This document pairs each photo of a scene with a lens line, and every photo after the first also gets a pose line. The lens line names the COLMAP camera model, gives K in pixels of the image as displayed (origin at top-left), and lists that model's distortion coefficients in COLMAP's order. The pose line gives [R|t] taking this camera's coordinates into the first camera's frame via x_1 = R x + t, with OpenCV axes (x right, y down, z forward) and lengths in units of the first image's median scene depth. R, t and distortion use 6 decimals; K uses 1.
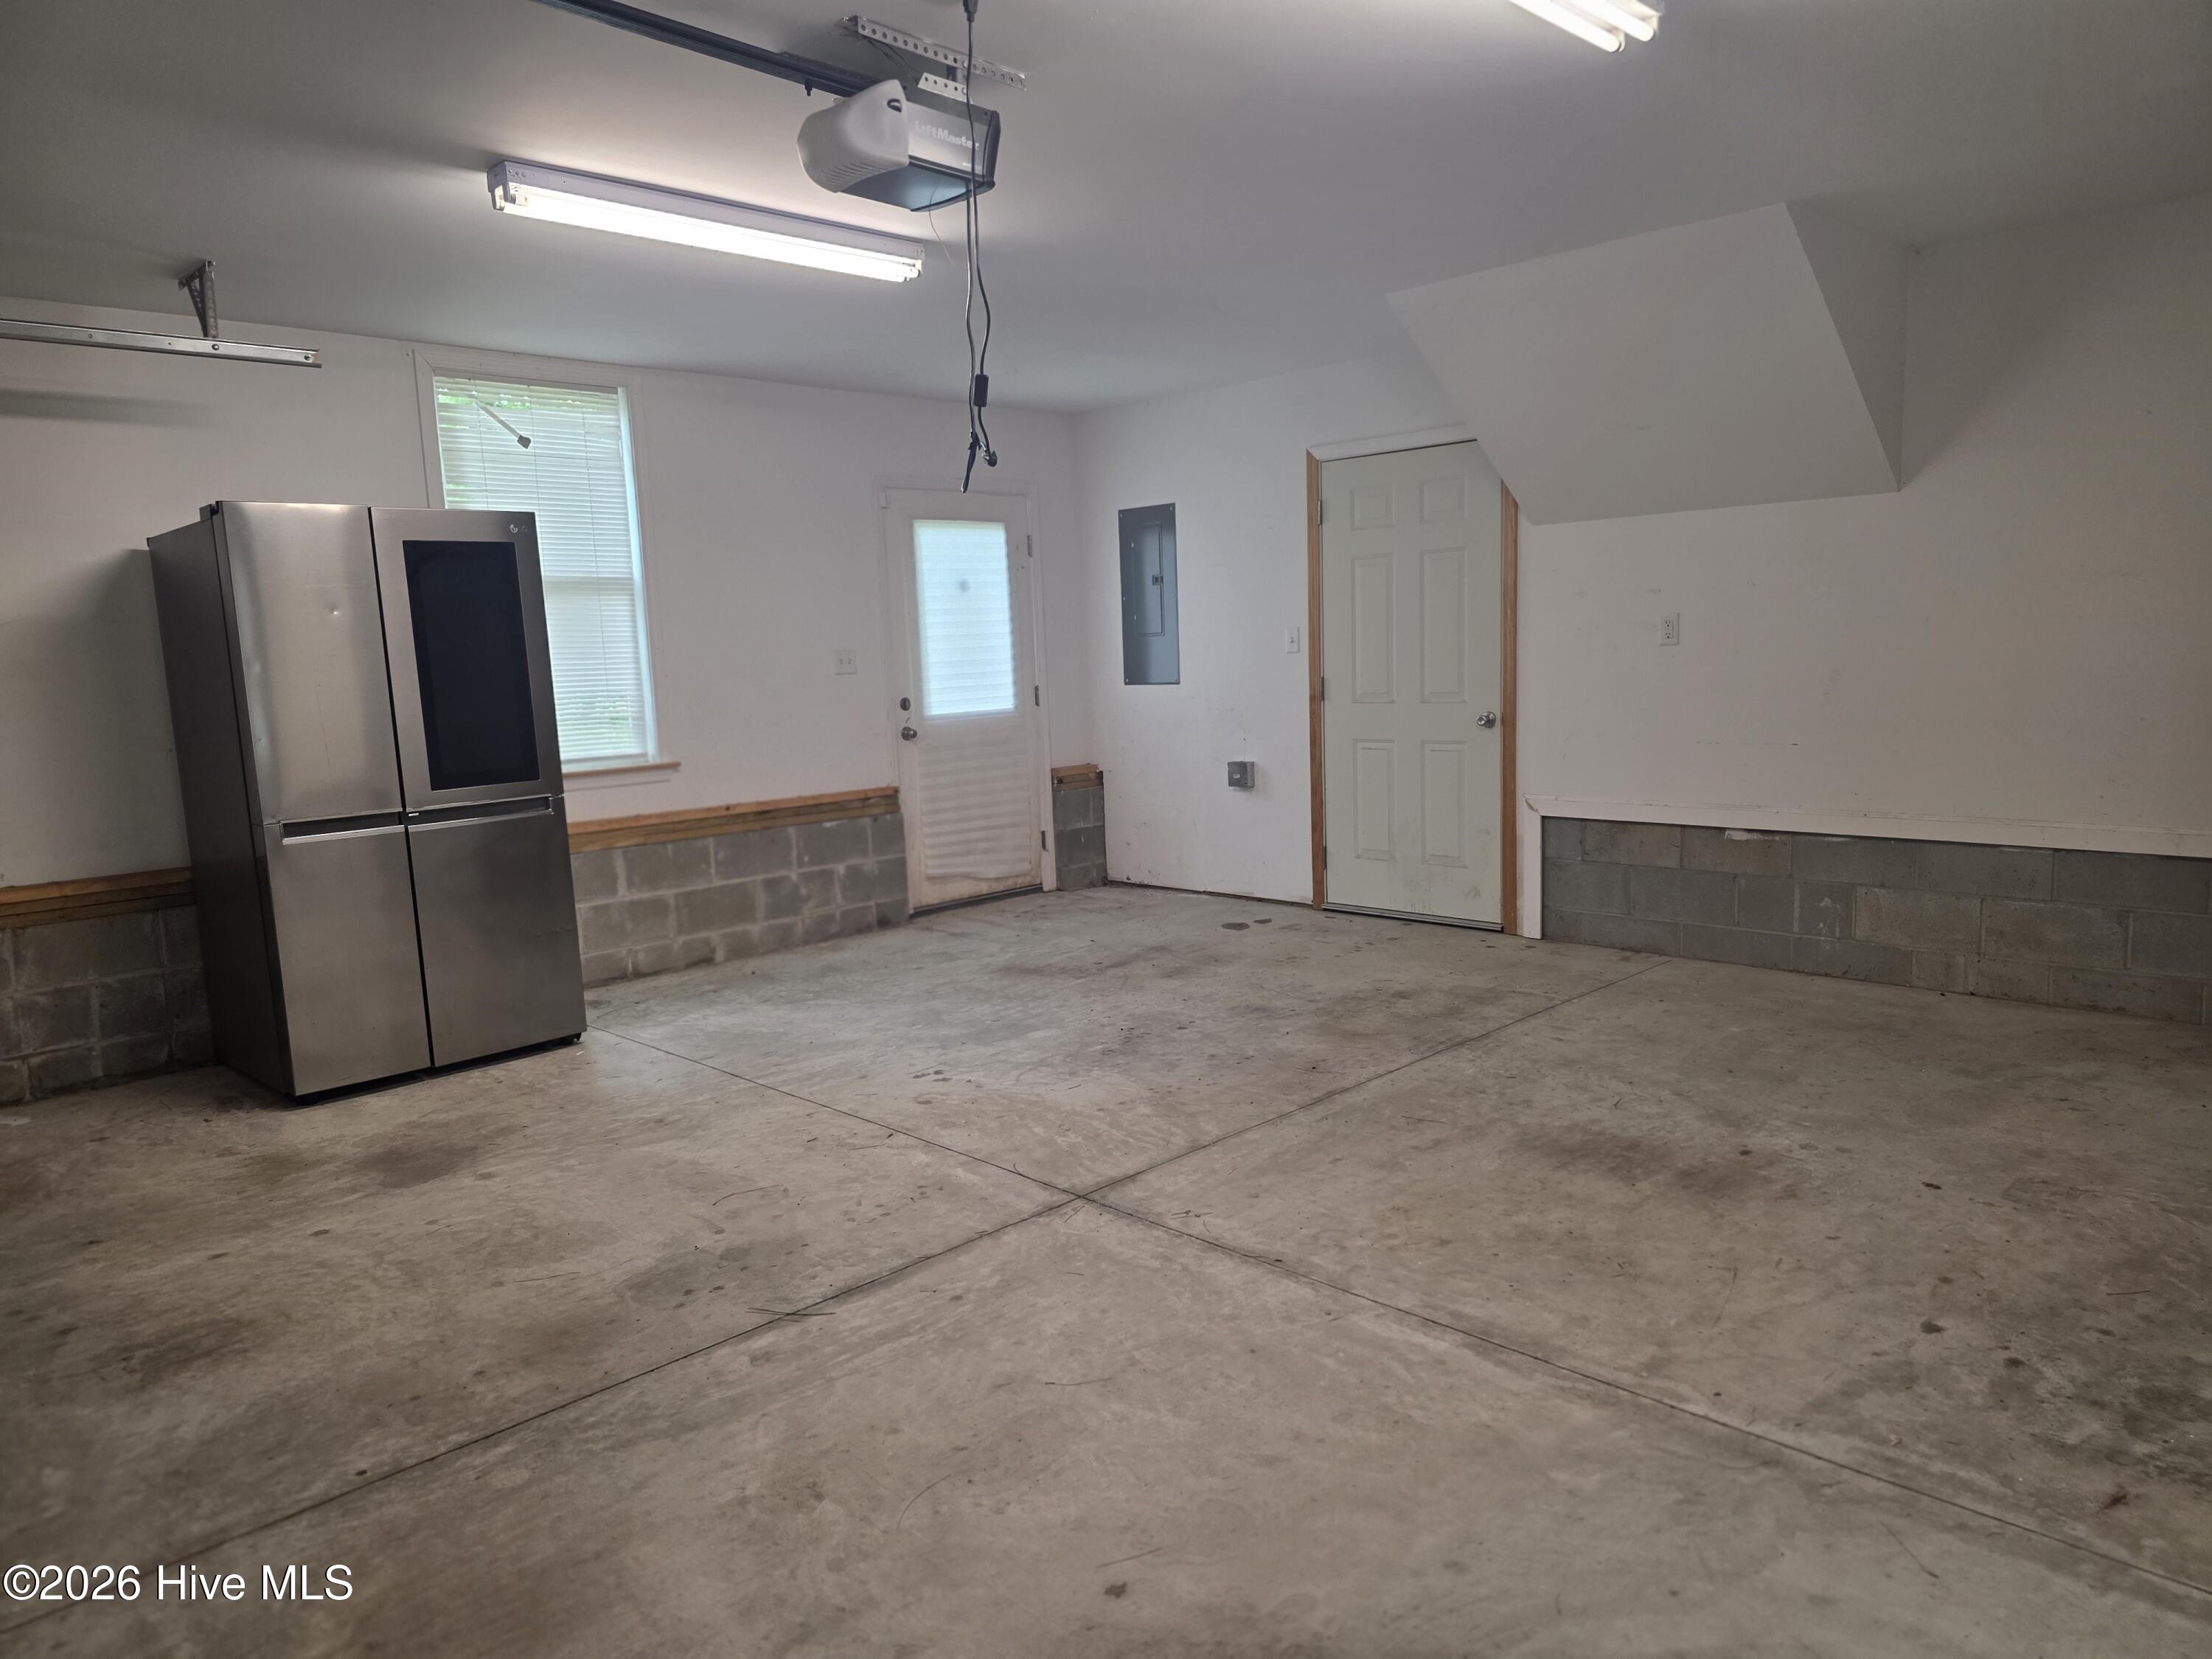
lens RADIAL K [[1478.0, 0, 1113.6], [0, 1478.0, 830.0], [0, 0, 1]] dist [0.081438, -0.090081]
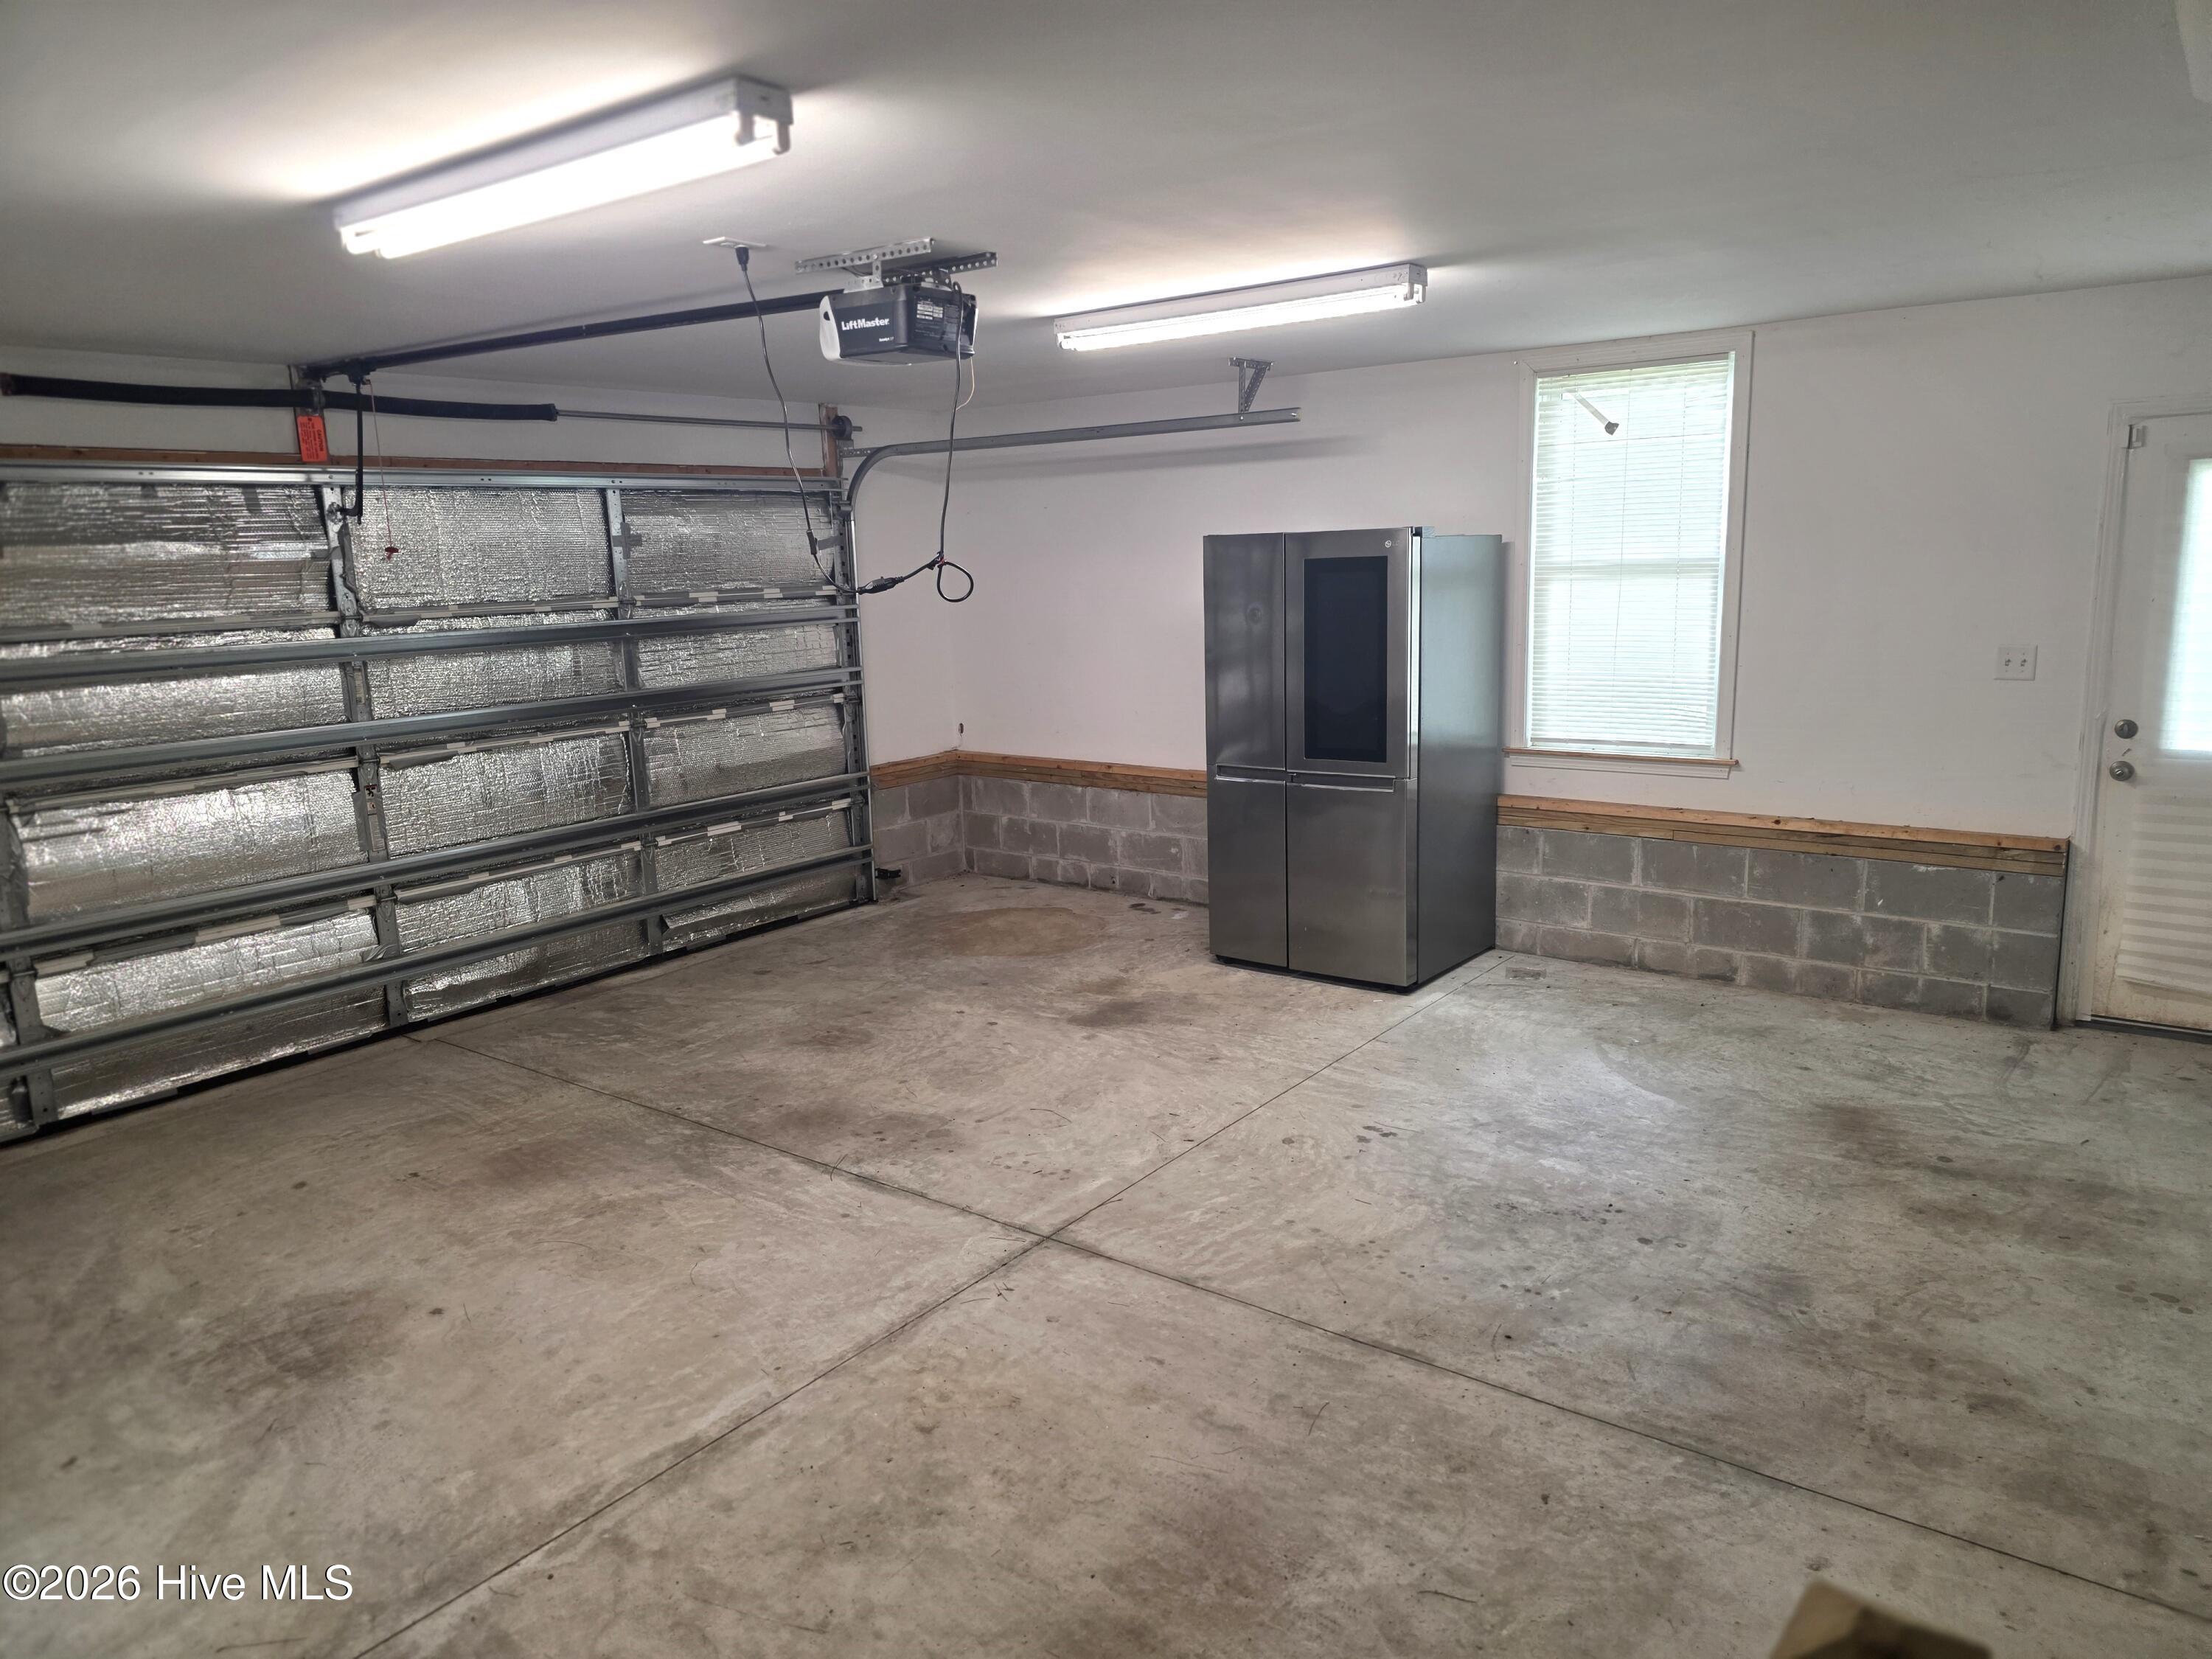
lens RADIAL K [[1478.0, 0, 1113.6], [0, 1478.0, 830.0], [0, 0, 1]] dist [0.081438, -0.090081]
pose [[0.142897, 0.221286, -0.964683, 0.773944], [-0.102880, 0.972726, 0.207892, -0.220200], [0.984376, 0.069539, 0.161766, 0.676645]]
